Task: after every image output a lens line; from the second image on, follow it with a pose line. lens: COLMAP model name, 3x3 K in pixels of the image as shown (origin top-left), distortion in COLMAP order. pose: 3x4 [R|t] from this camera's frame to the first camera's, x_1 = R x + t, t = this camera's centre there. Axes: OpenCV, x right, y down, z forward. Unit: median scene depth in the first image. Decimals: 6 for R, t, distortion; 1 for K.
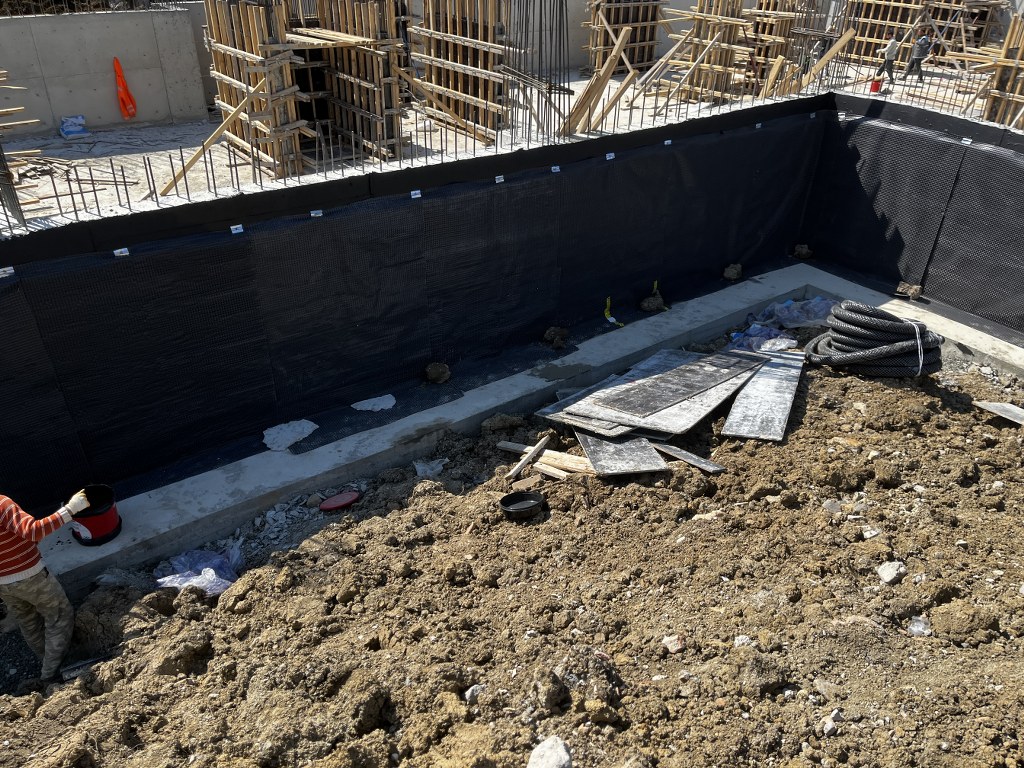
lens RADIAL K [[772.0, 0, 527.0], [0, 772.0, 385.7], [0, 0, 1]] dist [0.069438, -0.097183]
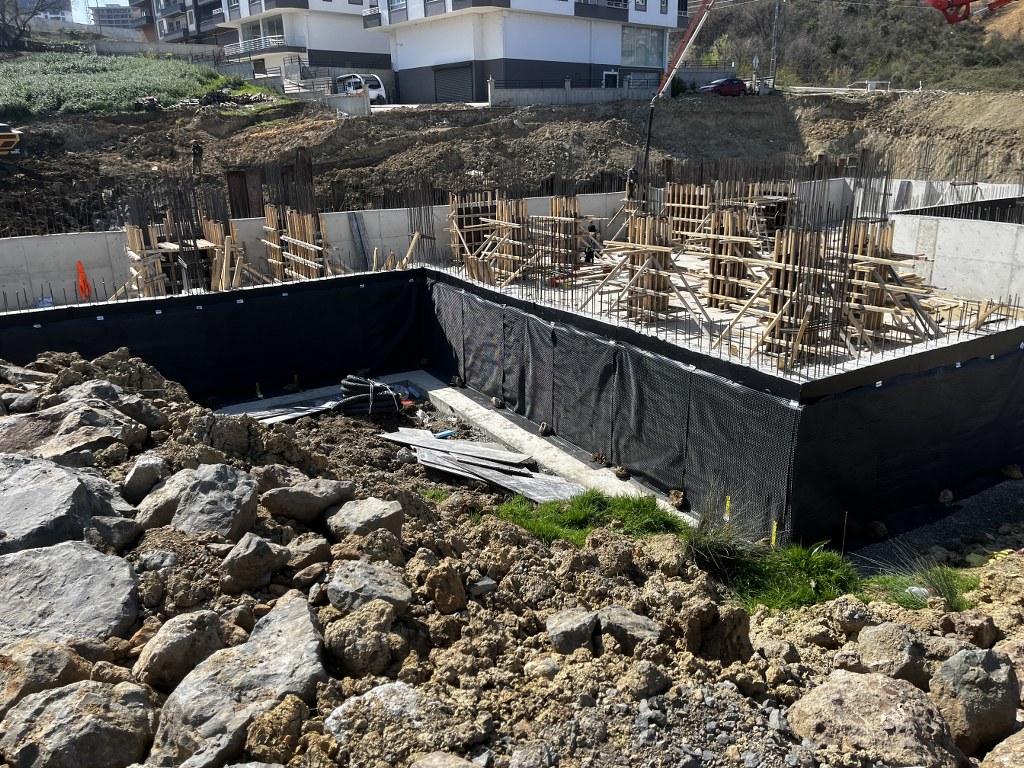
lens RADIAL K [[772.0, 0, 510.5], [0, 772.0, 369.9], [0, 0, 1]] dist [0.069438, -0.097183]
pose [[0.992157, -0.012362, -0.124382, 1.272069], [-0.018871, 0.968876, -0.246828, 0.392561], [0.123563, 0.247239, 0.961044, -0.832781]]
